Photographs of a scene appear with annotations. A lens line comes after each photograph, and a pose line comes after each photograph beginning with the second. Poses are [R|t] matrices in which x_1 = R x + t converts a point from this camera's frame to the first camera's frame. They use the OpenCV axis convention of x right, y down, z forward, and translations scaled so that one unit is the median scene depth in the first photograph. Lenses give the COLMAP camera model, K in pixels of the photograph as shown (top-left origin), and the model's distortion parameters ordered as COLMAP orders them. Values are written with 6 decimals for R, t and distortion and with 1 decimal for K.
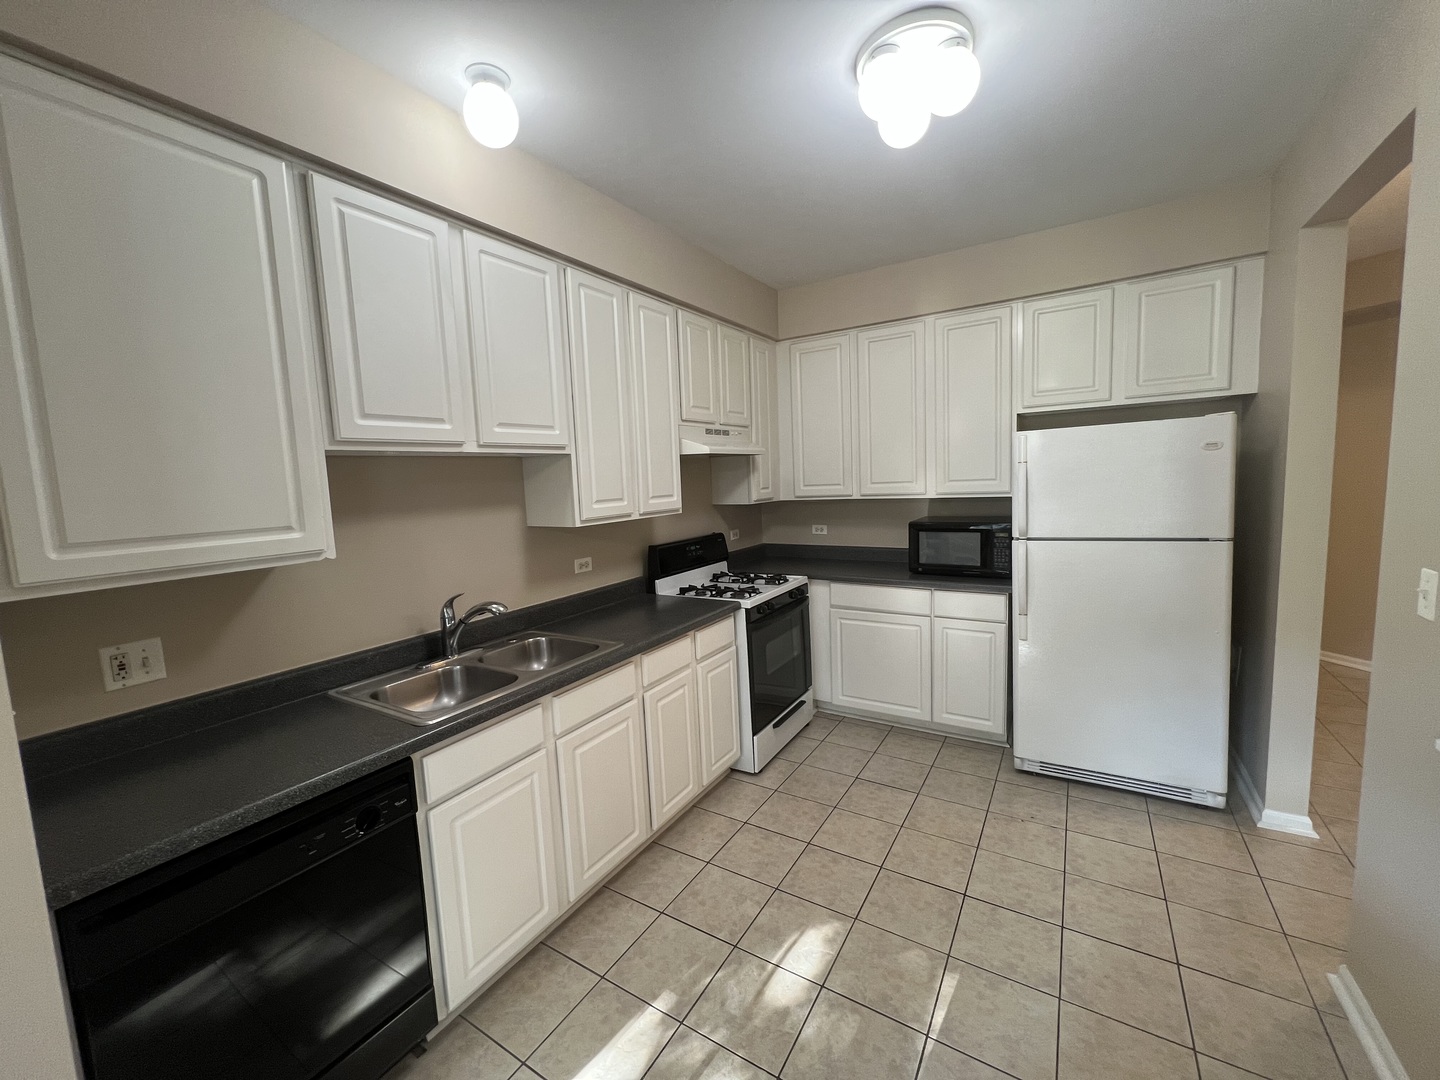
lens RADIAL K [[578.5, 0, 719.2], [0, 578.5, 537.1], [0, 0, 1]] dist [-0.000342, 0.000997]
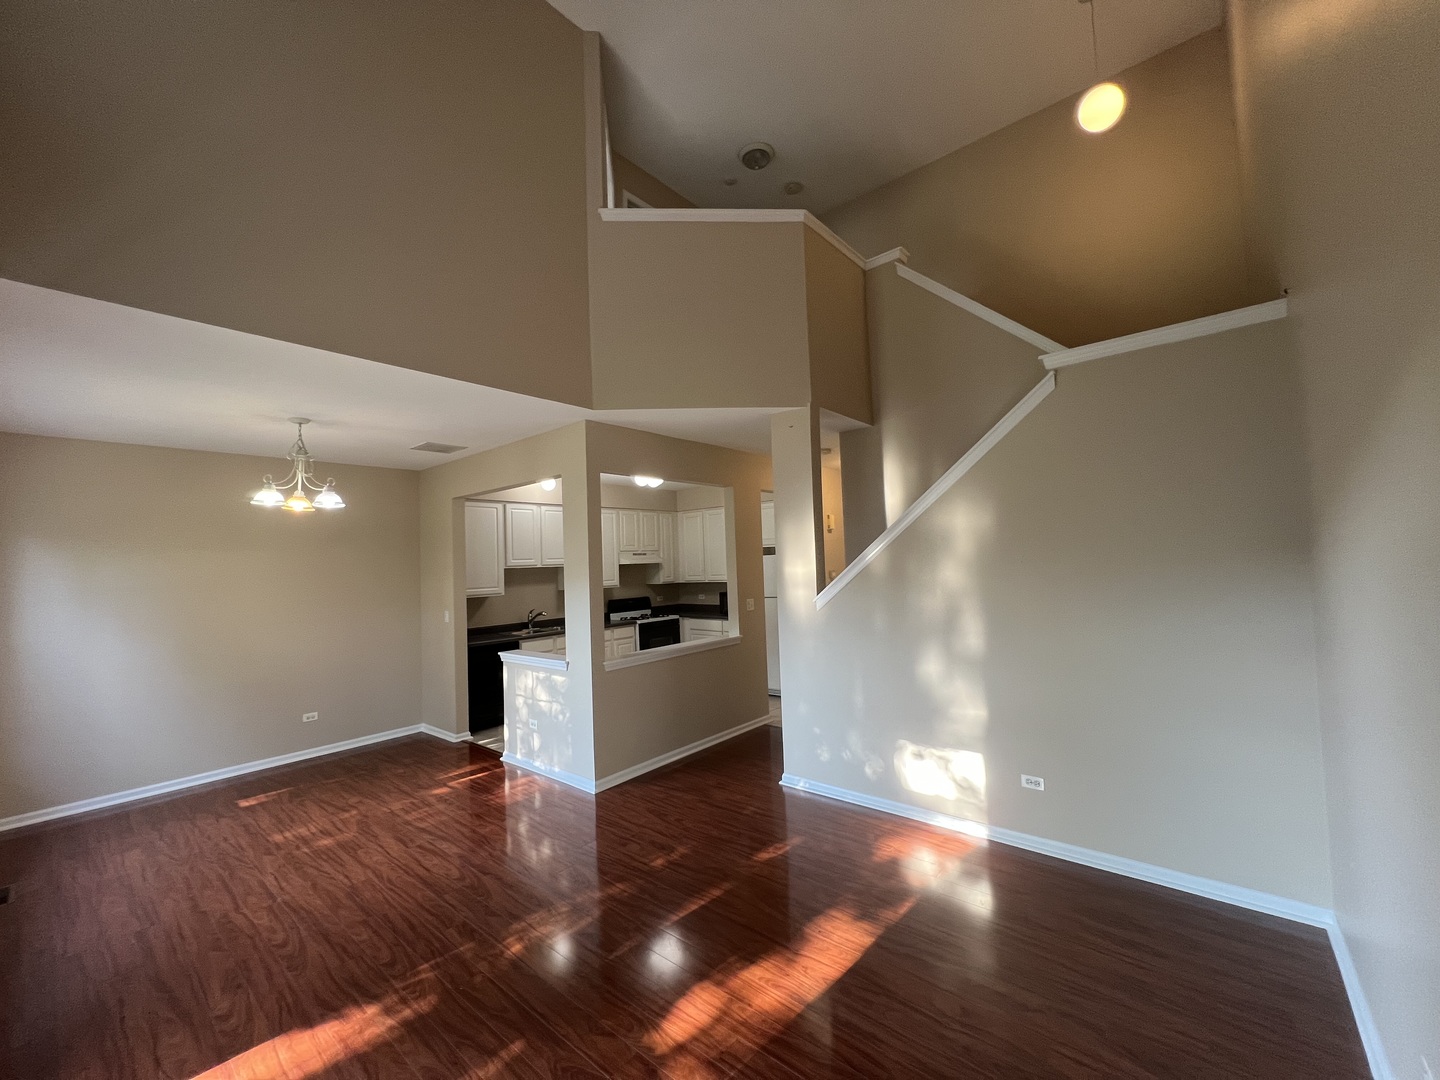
lens RADIAL K [[578.5, 0, 724.6], [0, 578.5, 540.8], [0, 0, 1]] dist [-0.000342, 0.000997]
pose [[0.991351, -0.001580, -0.131229, 0.779437], [-0.016740, 0.990237, -0.138387, 0.109630], [0.130166, 0.139386, 0.981646, -1.574917]]
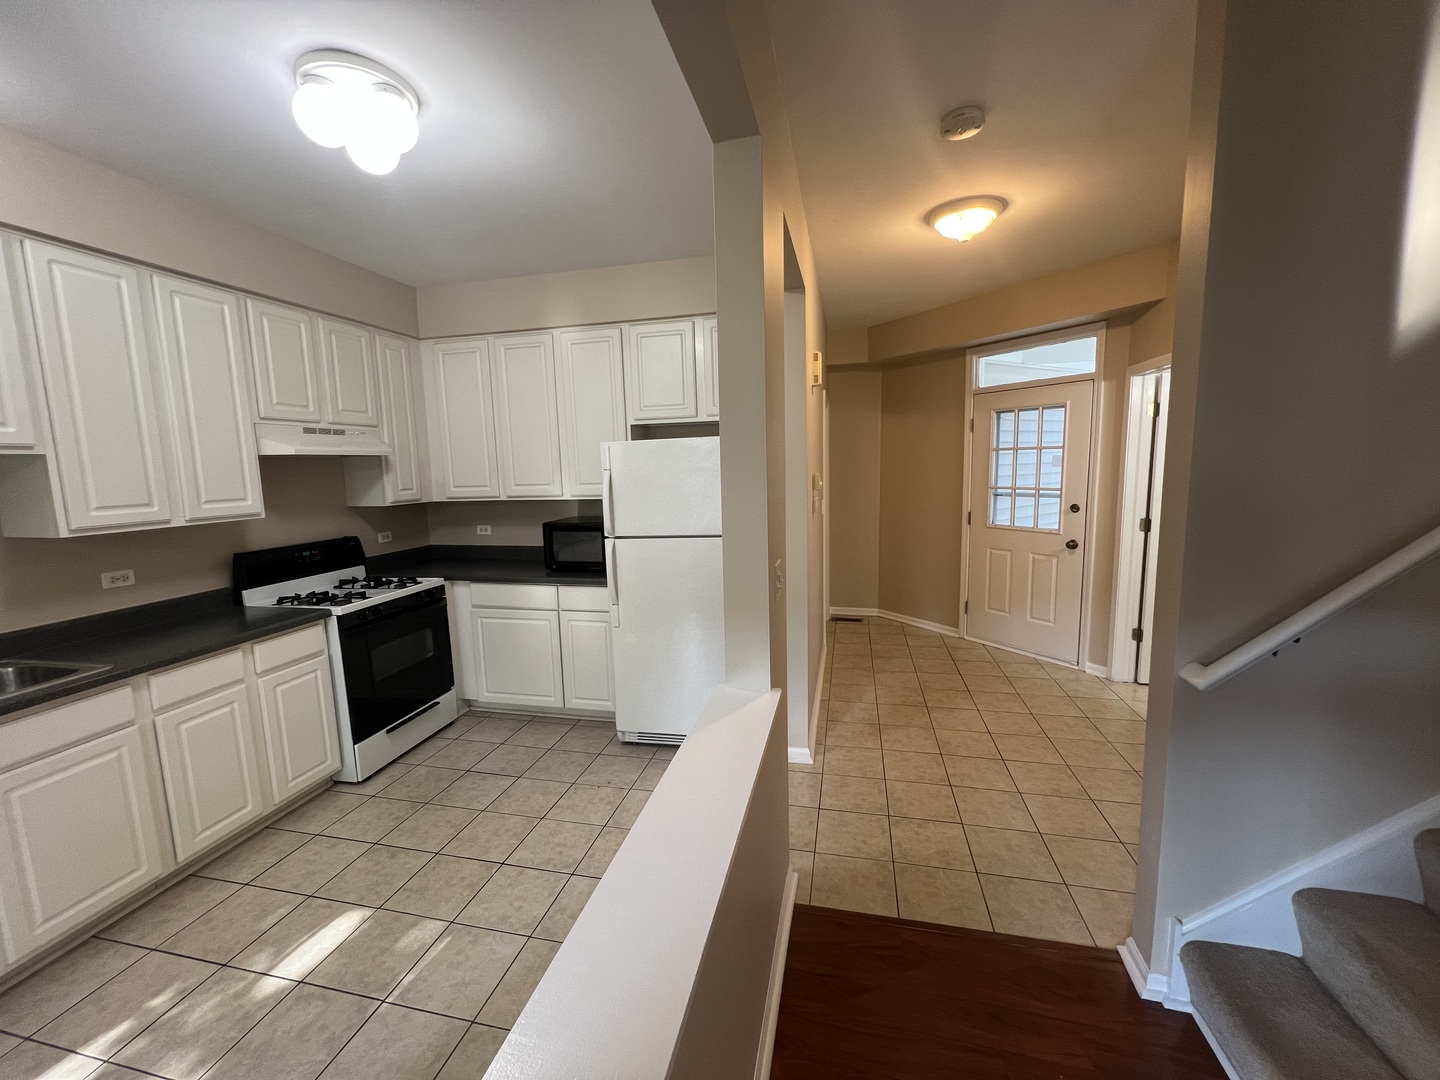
lens RADIAL K [[578.5, 0, 718.2], [0, 578.5, 537.5], [0, 0, 1]] dist [-0.000342, 0.000997]
pose [[0.946619, -0.023761, 0.321479, 0.345949], [0.020517, 0.999699, 0.013474, -0.007752], [-0.321702, -0.006159, 0.946821, -0.127314]]
